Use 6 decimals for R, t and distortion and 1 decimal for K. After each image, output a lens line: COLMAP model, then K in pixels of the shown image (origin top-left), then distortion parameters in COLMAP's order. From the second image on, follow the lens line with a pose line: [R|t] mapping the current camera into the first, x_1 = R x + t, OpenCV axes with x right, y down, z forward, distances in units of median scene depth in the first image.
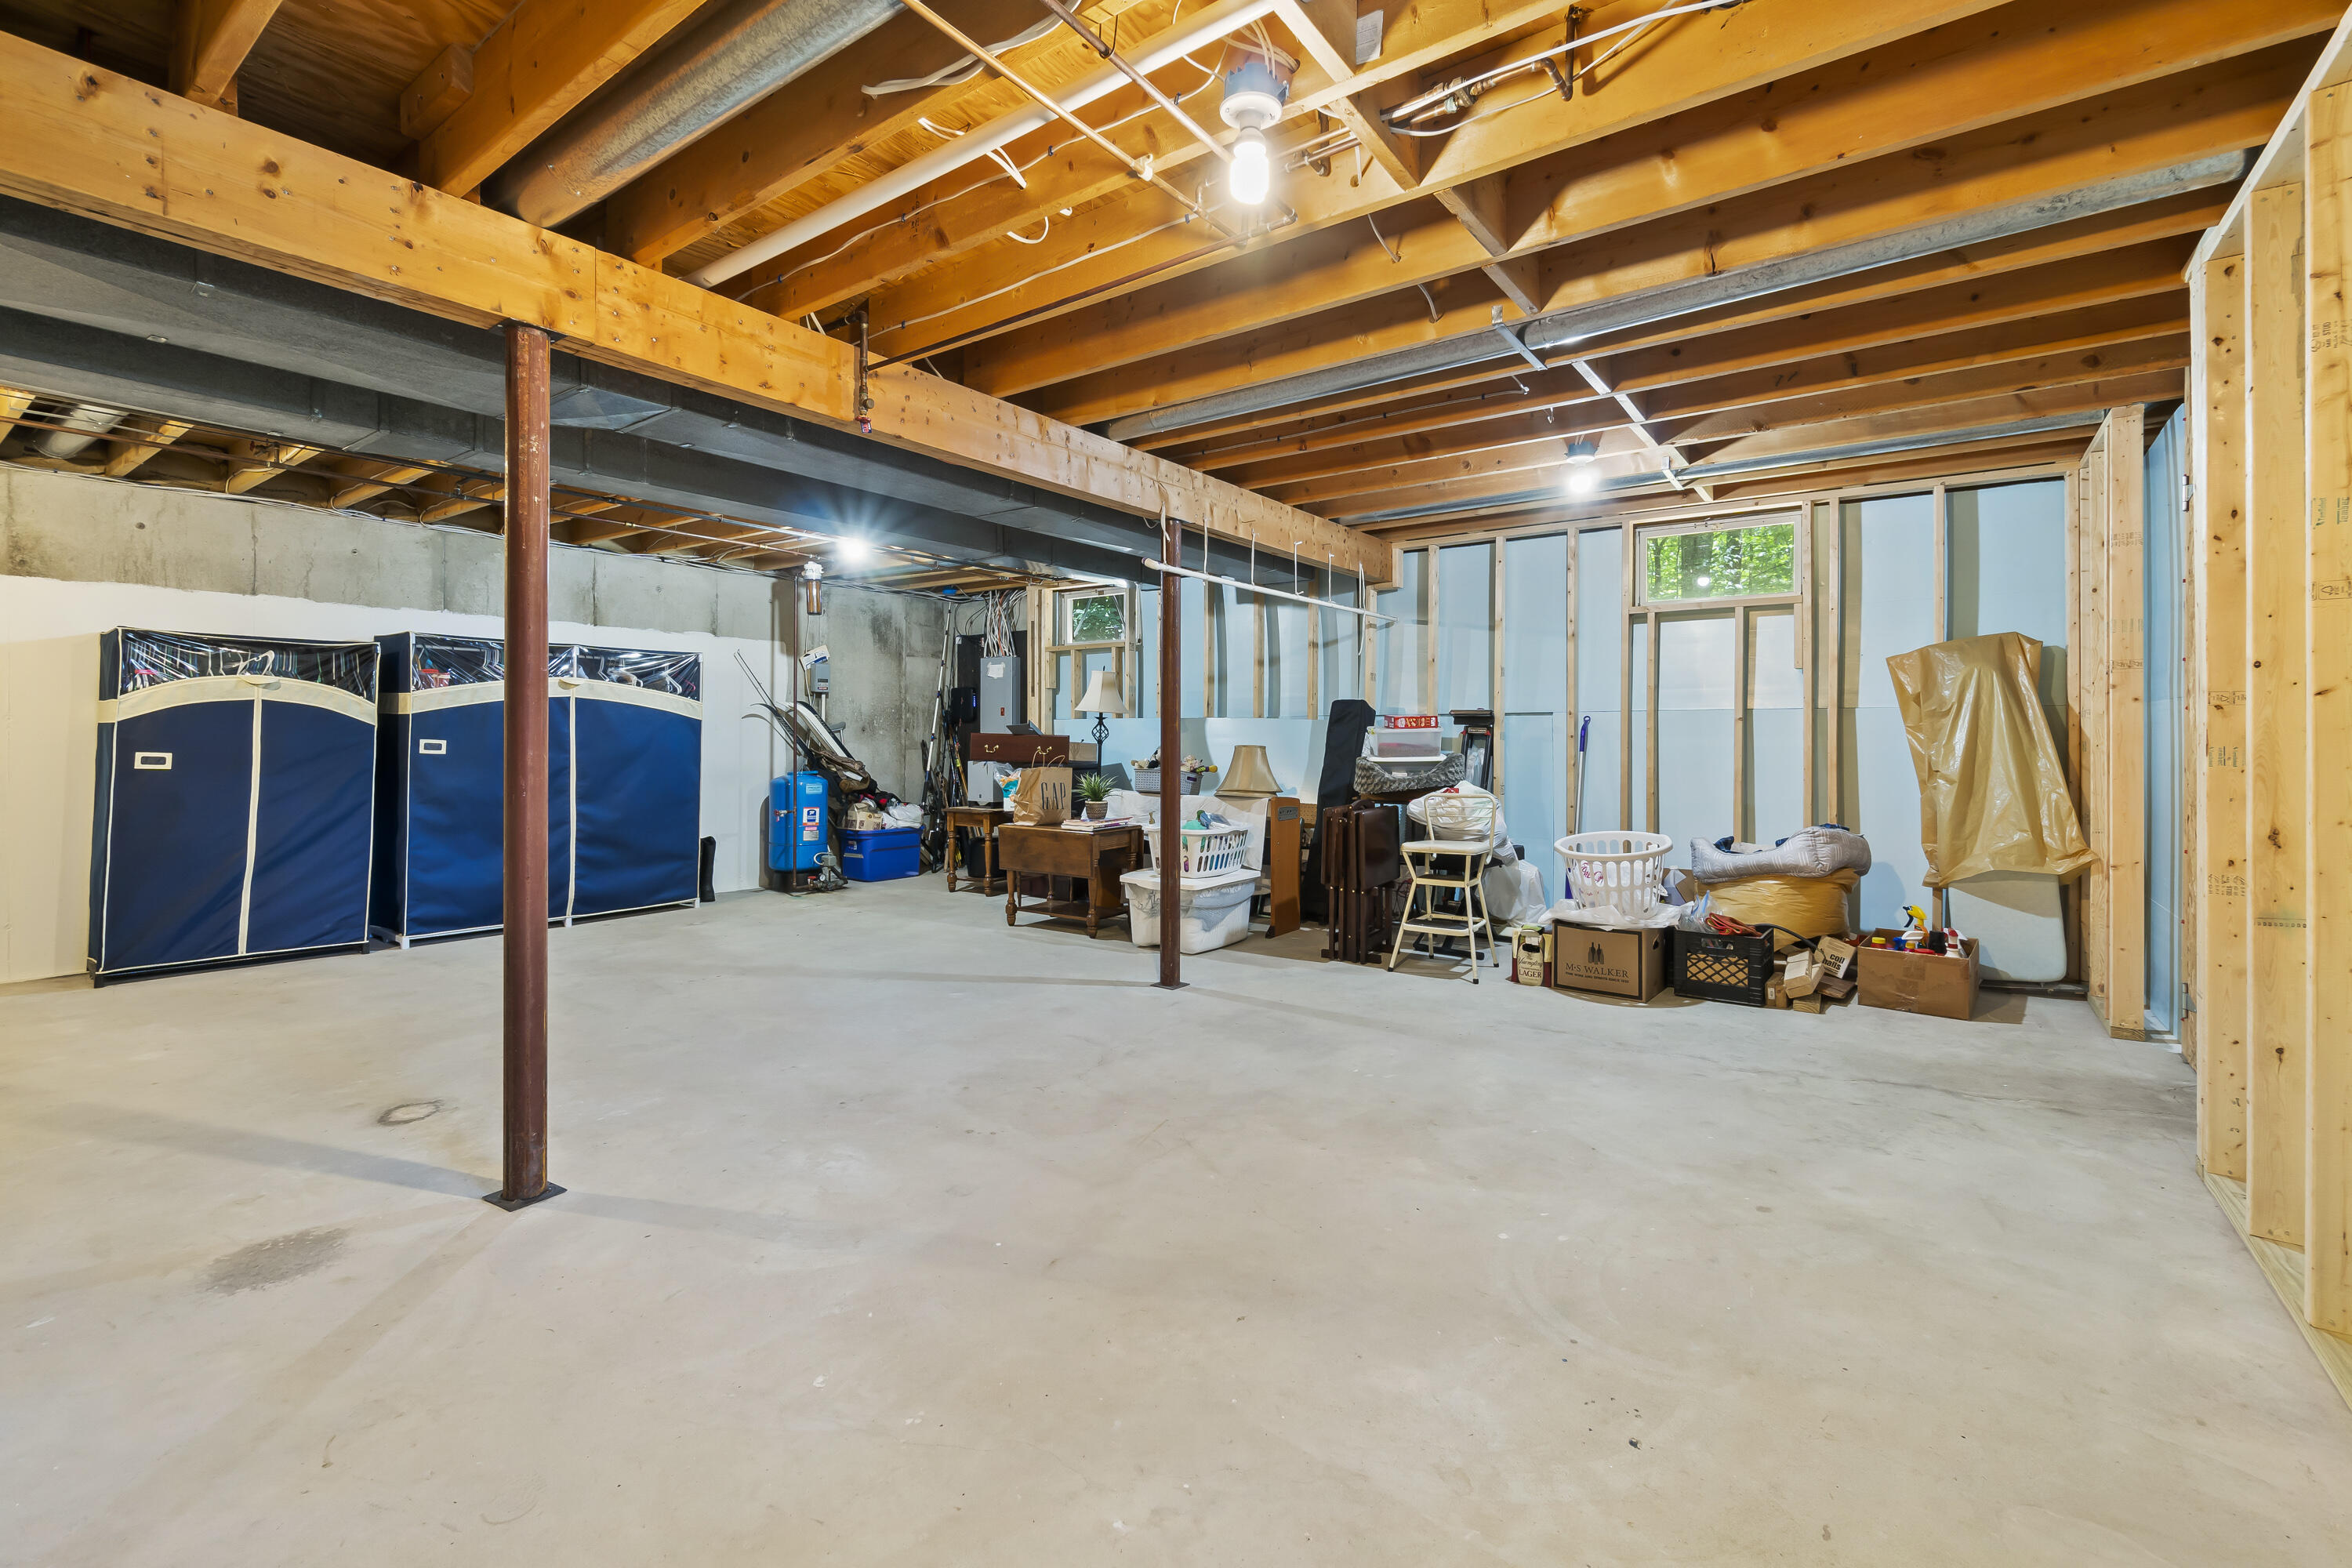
lens RADIAL K [[1018.1, 0, 1173.8], [0, 1018.1, 736.3], [0, 0, 1]] dist [-0.001339, -0.000202]
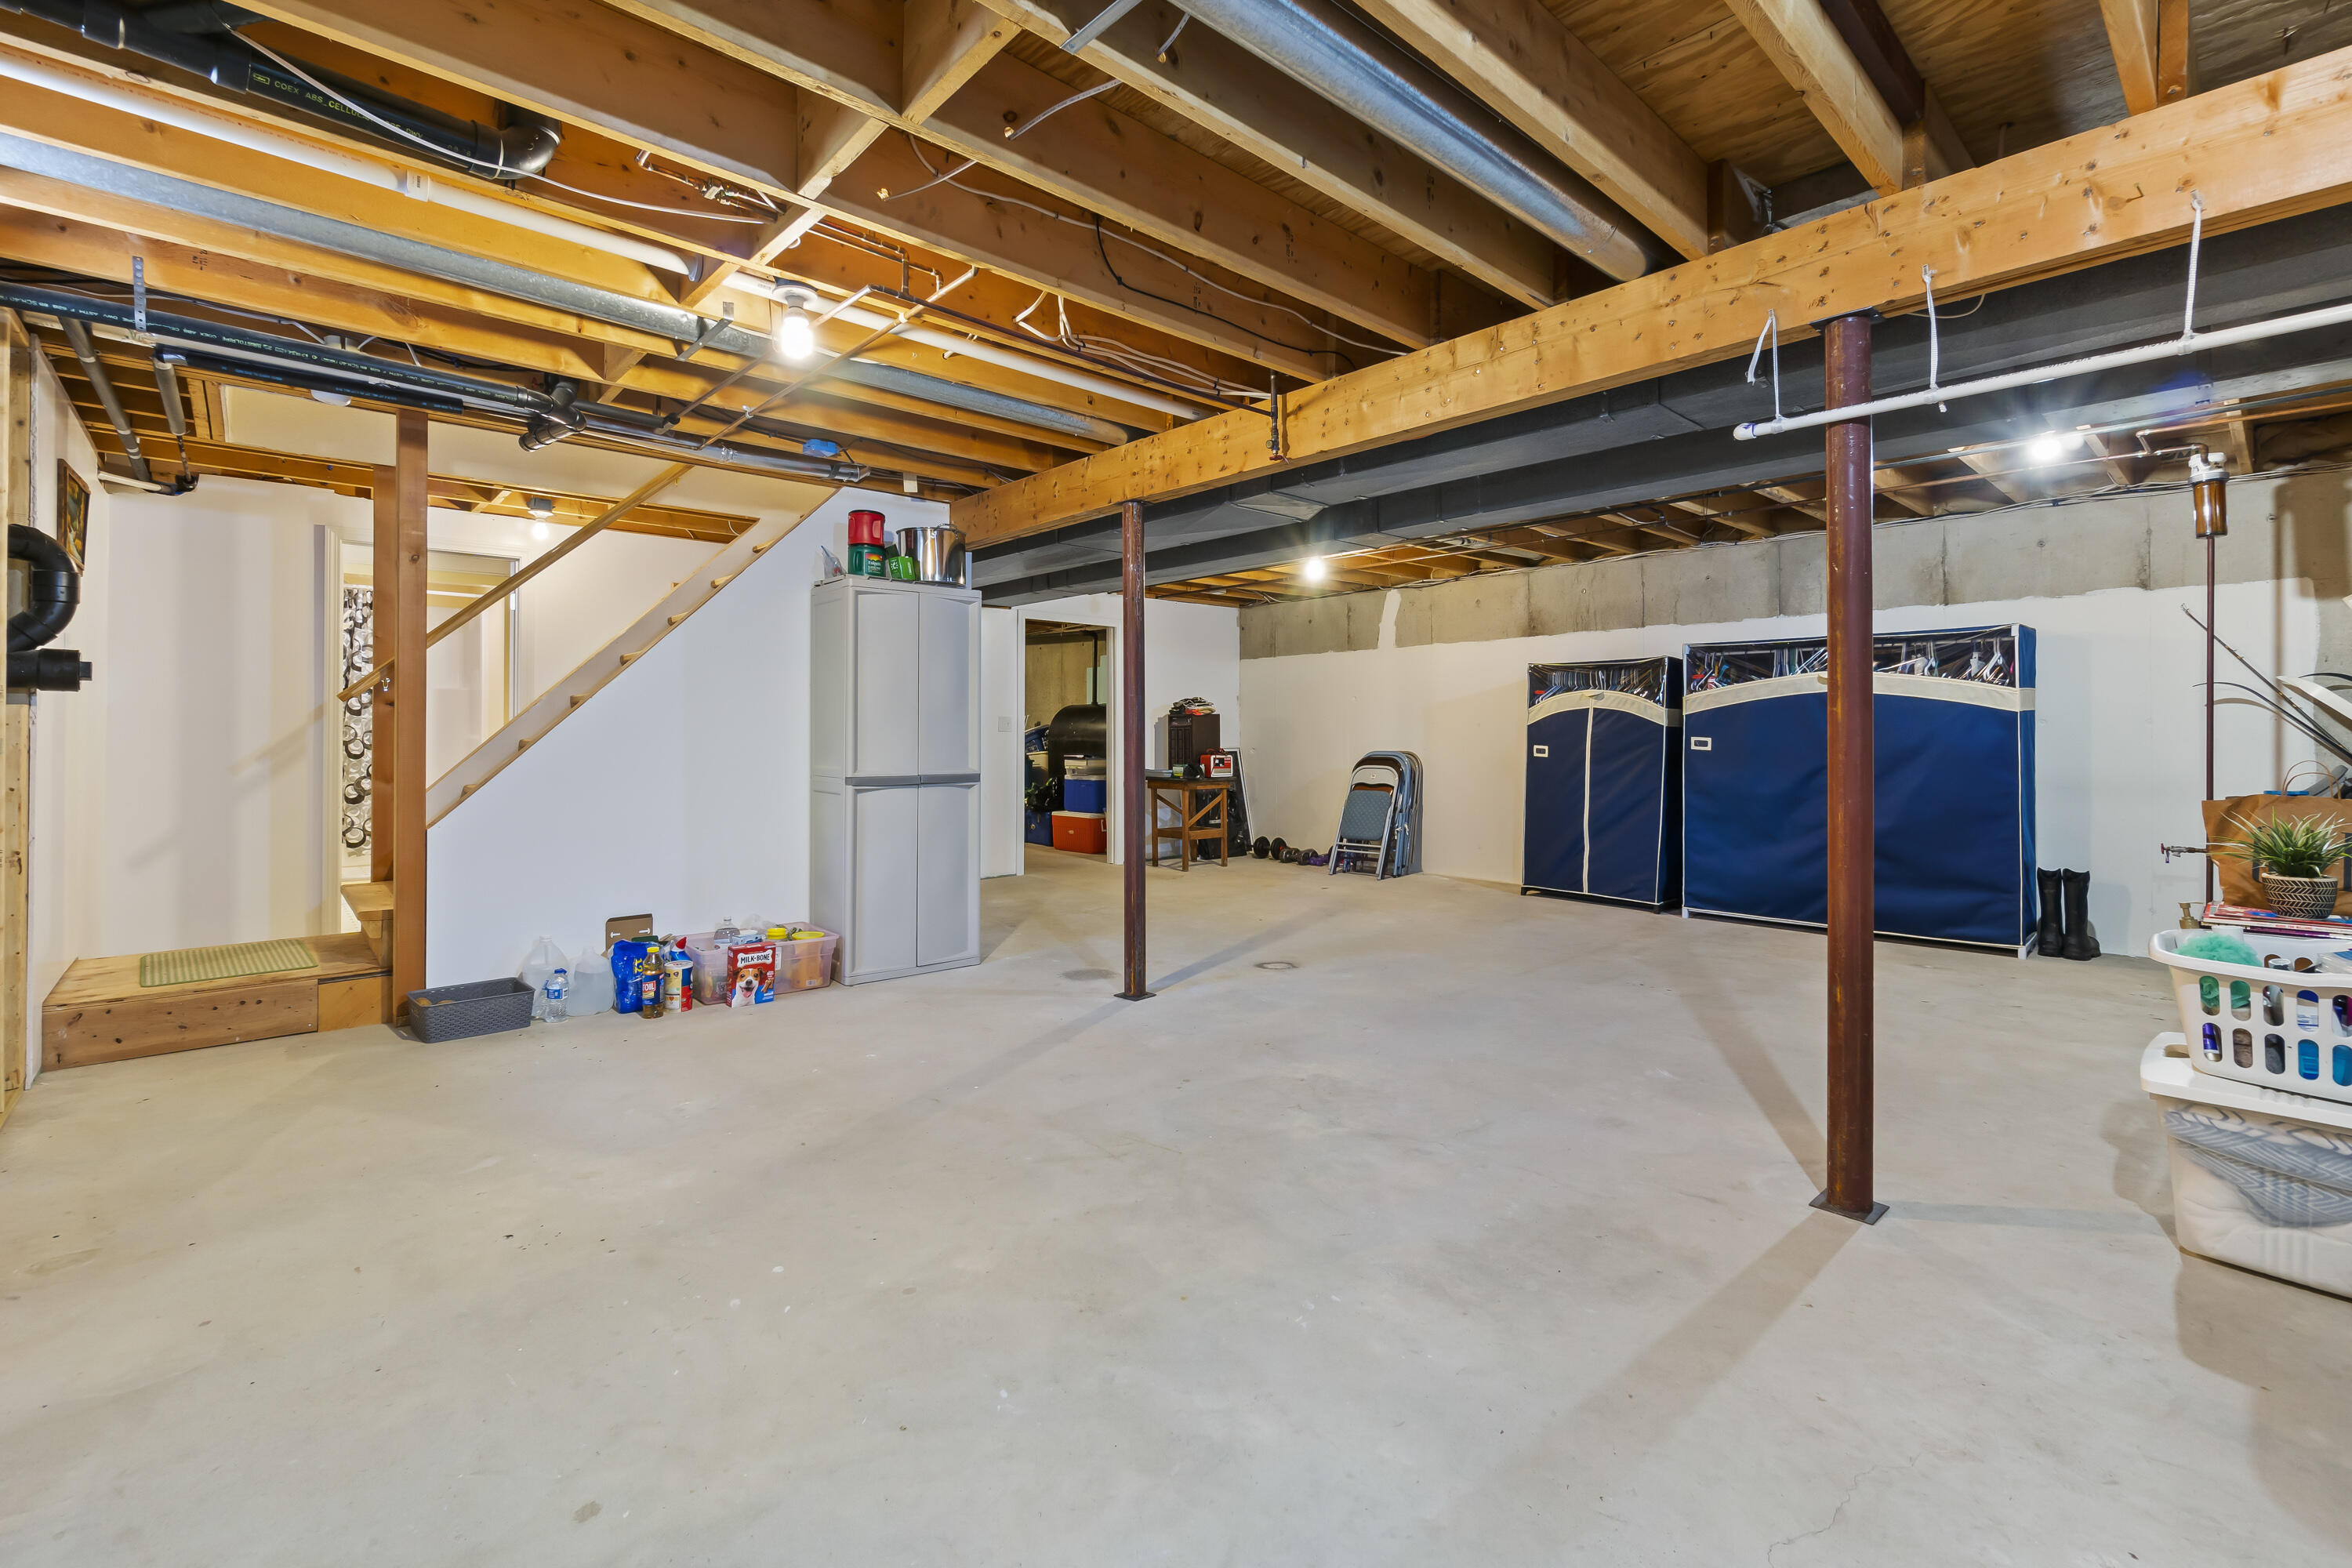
lens RADIAL K [[1018.1, 0, 1173.8], [0, 1018.1, 736.3], [0, 0, 1]] dist [-0.001339, -0.000202]
pose [[-0.202873, -0.001944, -0.979203, 0.499586], [0.001647, 0.999996, -0.002326, 0.003757], [0.979204, -0.002085, -0.202869, 0.664813]]
